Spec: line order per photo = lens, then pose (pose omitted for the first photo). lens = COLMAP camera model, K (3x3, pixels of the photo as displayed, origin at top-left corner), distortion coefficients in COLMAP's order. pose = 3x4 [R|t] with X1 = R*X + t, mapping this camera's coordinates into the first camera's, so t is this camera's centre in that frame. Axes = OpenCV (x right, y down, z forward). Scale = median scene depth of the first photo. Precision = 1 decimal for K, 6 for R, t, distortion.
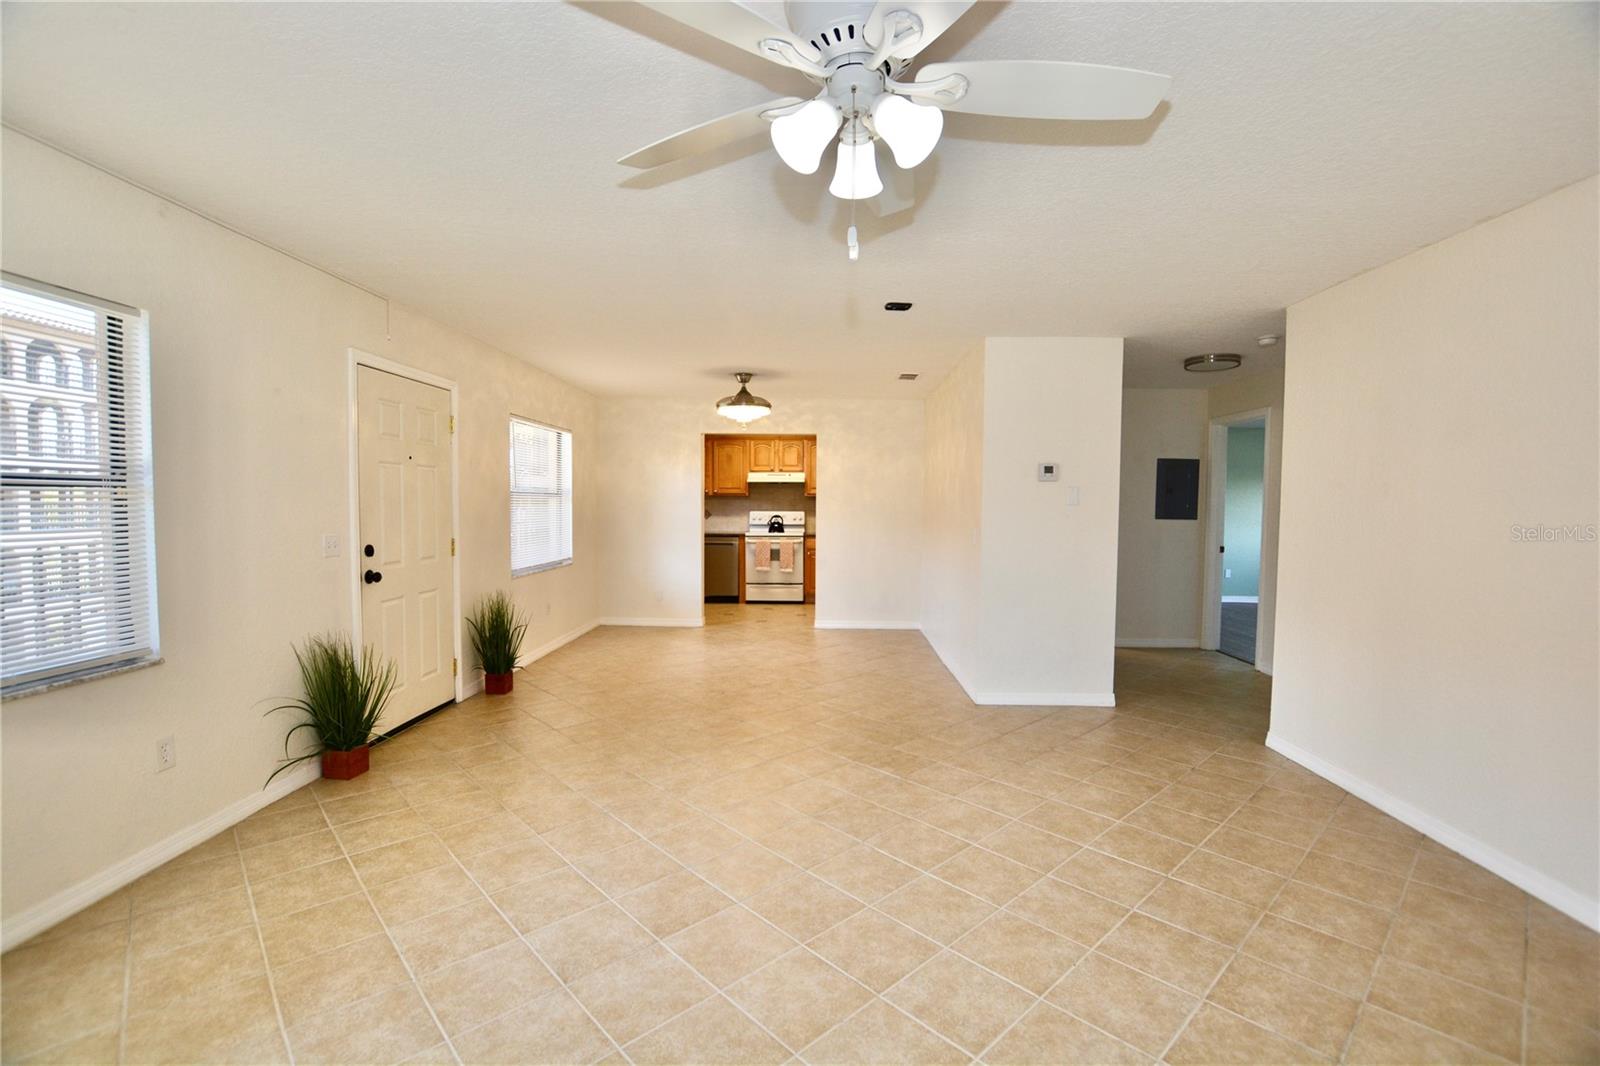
lens RADIAL K [[707.8, 0, 798.5], [0, 707.8, 533.2], [0, 0, 1]] dist [-0.037630, 0.006927]
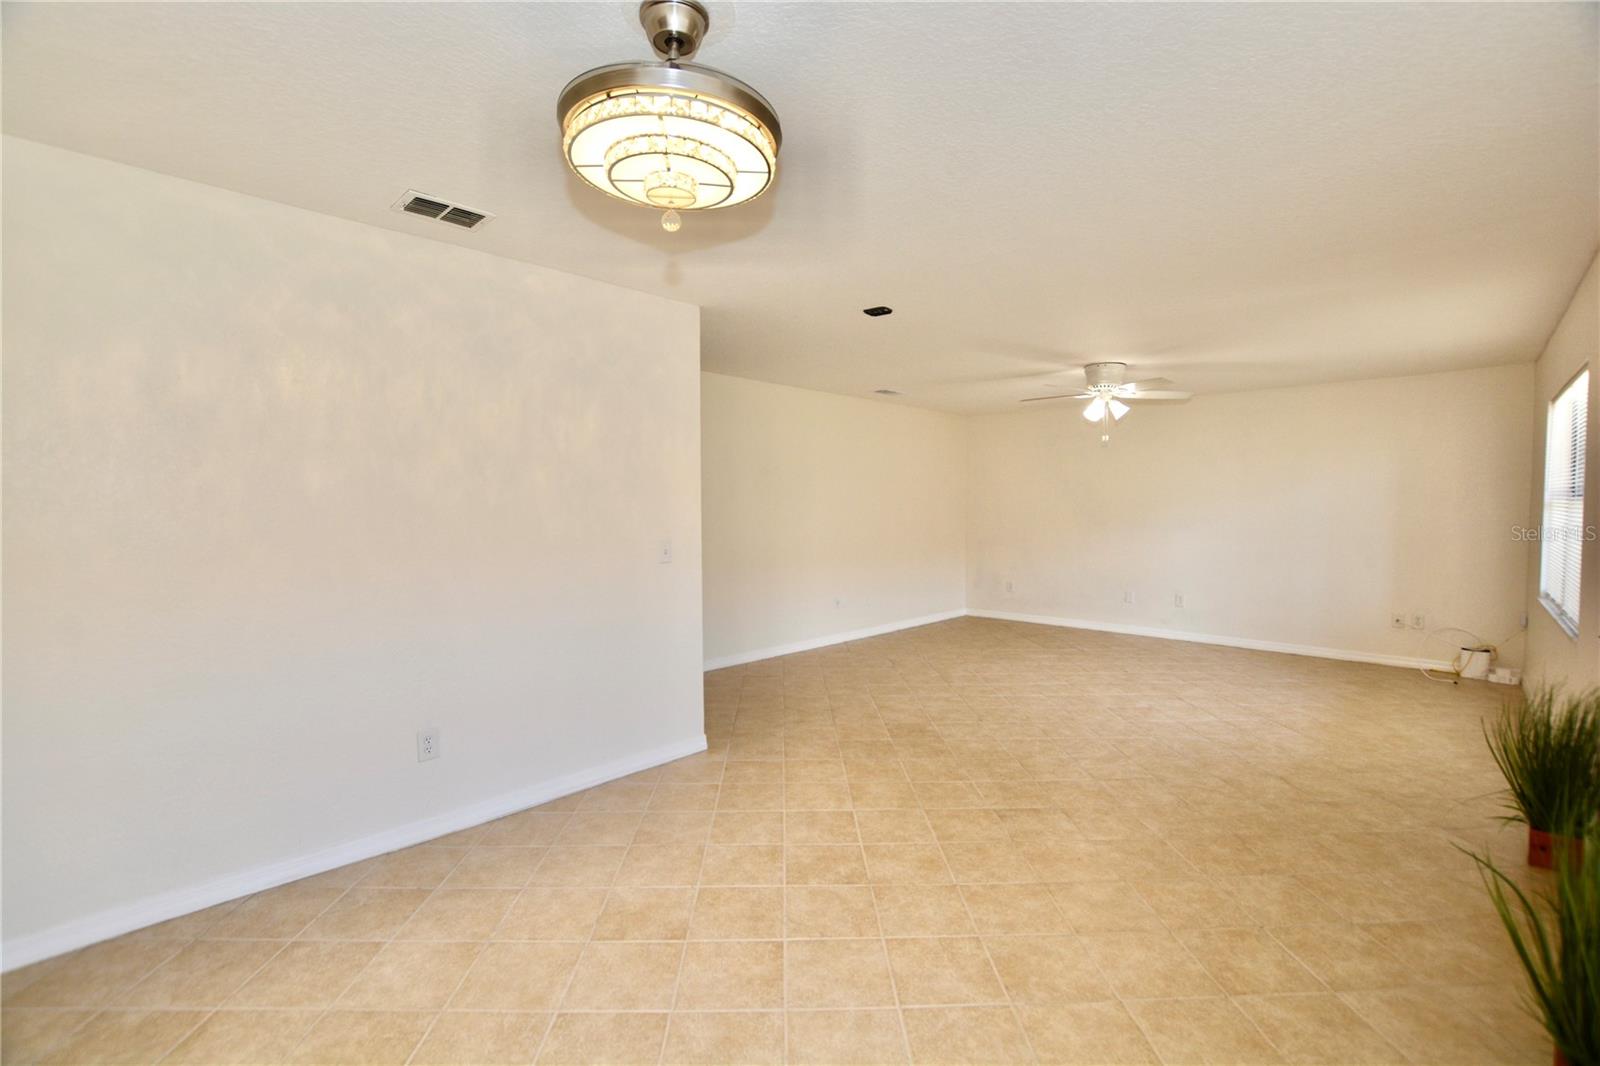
lens RADIAL K [[707.8, 0, 801.9], [0, 707.8, 533.2], [0, 0, 1]] dist [-0.037630, 0.006927]
pose [[-0.753004, -0.032988, 0.657189, -0.282691], [0.024530, 0.996641, 0.078134, -0.055813], [-0.657559, 0.074956, -0.749665, 1.168195]]
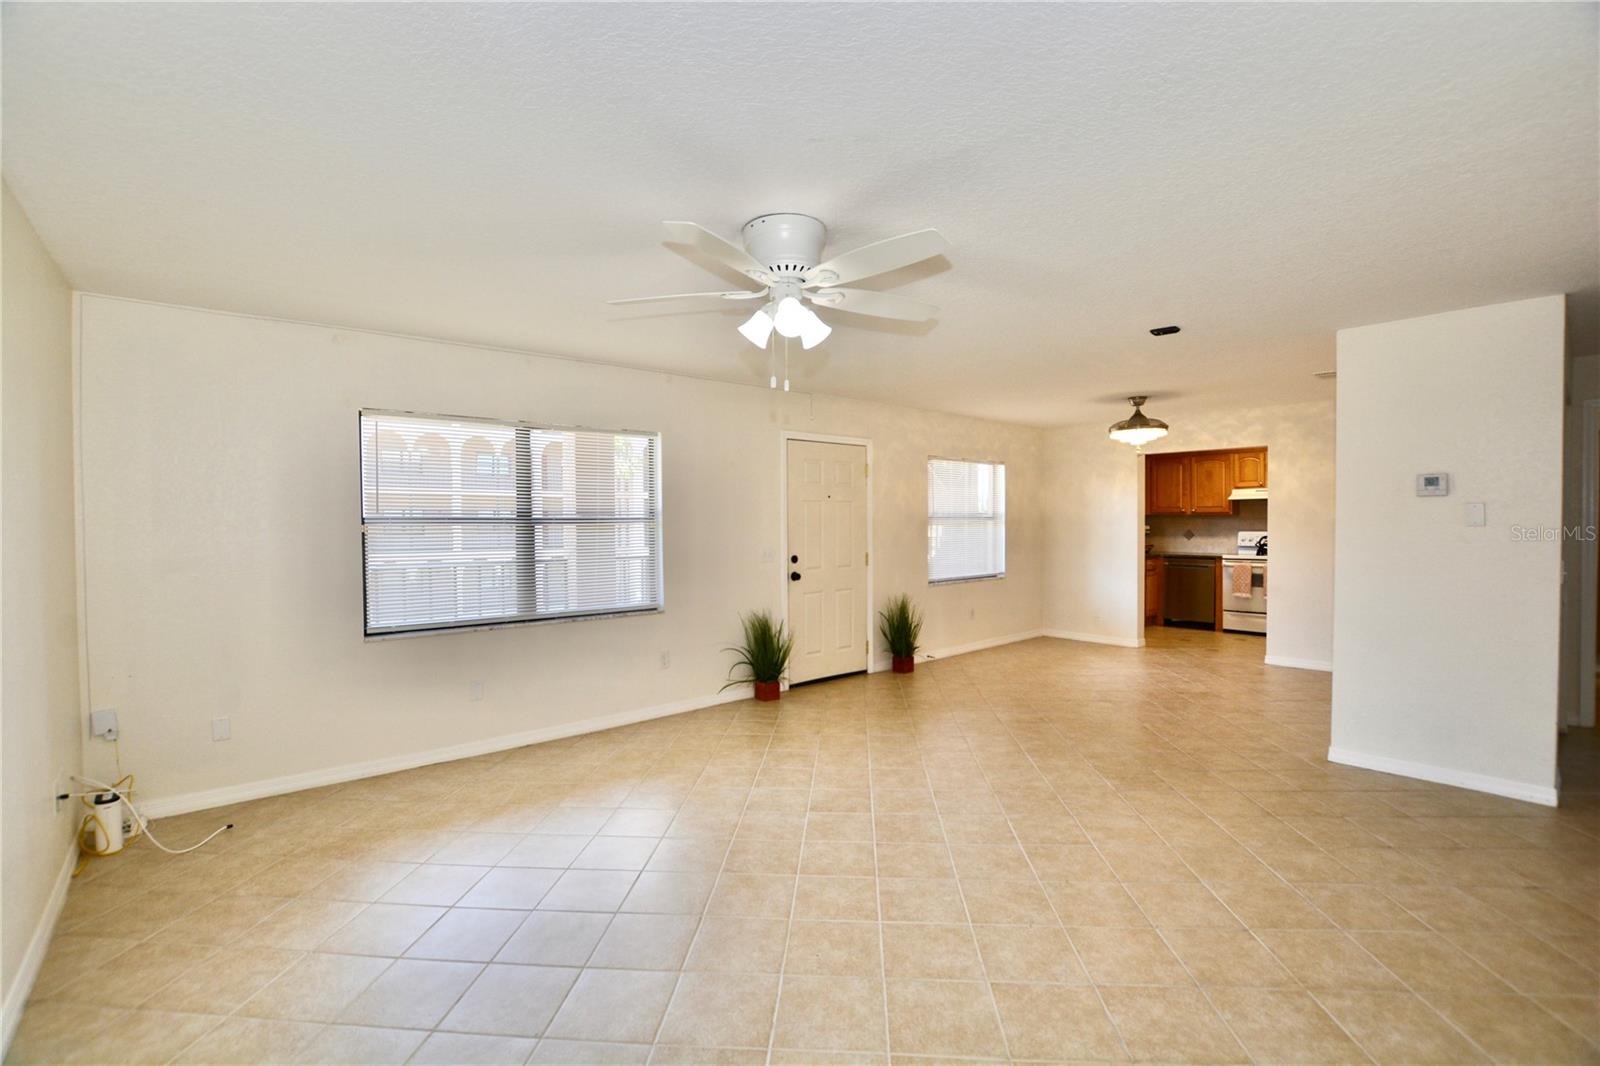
lens RADIAL K [[707.8, 0, 798.7], [0, 707.8, 533.2], [0, 0, 1]] dist [-0.037630, 0.006927]
pose [[0.680661, 0.001079, -0.732597, 0.327579], [-0.020189, 0.999647, -0.017285, -0.003405], [0.732320, 0.026555, 0.680443, -0.033681]]
